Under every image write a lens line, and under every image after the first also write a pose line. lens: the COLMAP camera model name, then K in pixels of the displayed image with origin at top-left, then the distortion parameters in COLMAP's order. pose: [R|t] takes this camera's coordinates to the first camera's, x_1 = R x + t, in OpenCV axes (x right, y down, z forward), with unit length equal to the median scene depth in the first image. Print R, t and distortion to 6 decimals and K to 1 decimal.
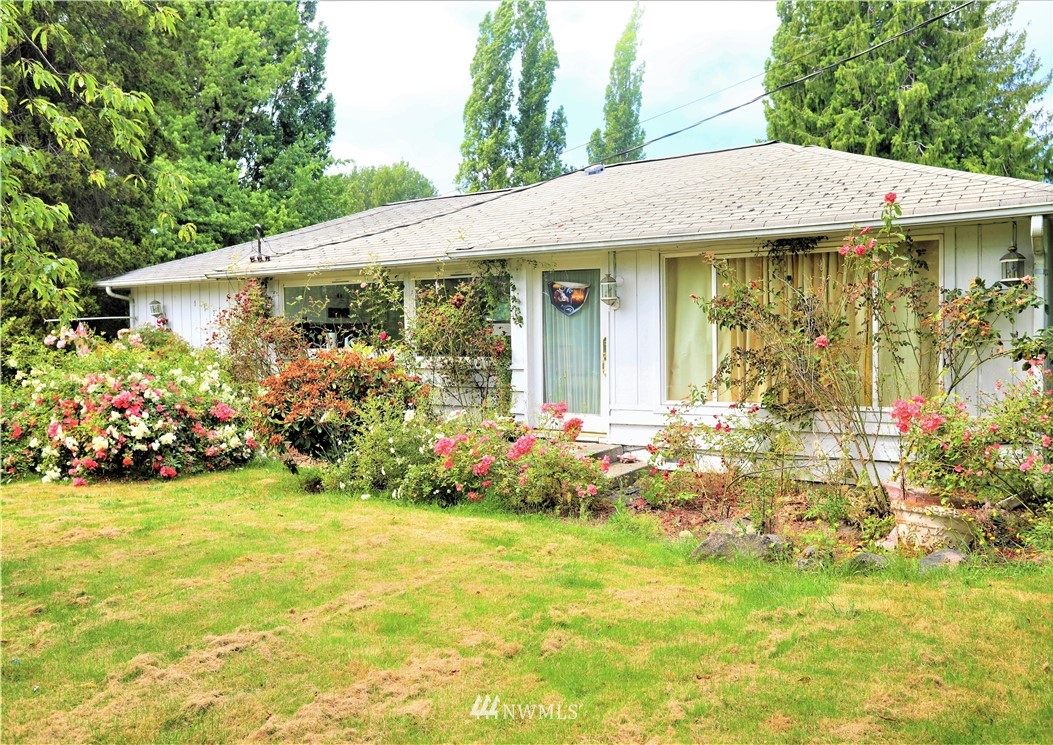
lens RADIAL K [[857.0, 0, 526.5], [0, 857.0, 372.5], [0, 0, 1]] dist [-0.058169, 0.115440]
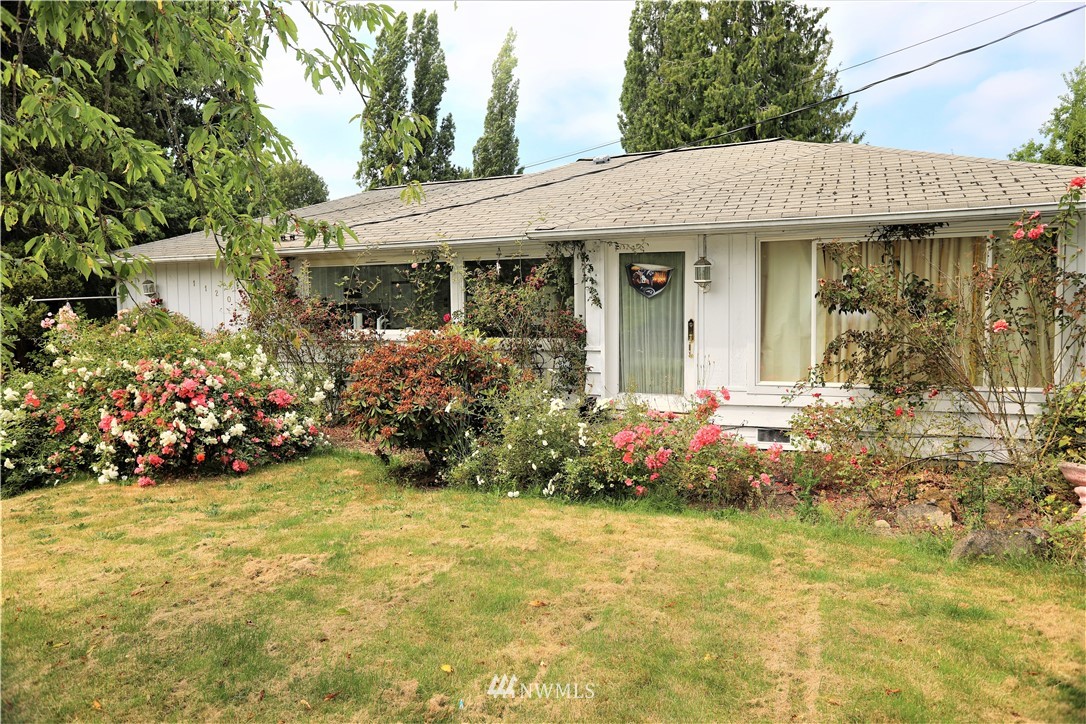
lens RADIAL K [[737.0, 0, 543.0], [0, 737.0, 362.0], [0, 0, 1]] dist [-0.058999, 0.063747]
pose [[0.986322, -0.010026, 0.164527, -0.224080], [0.006326, 0.999716, 0.022993, -0.011531], [-0.164711, -0.021637, 0.986105, 0.168337]]
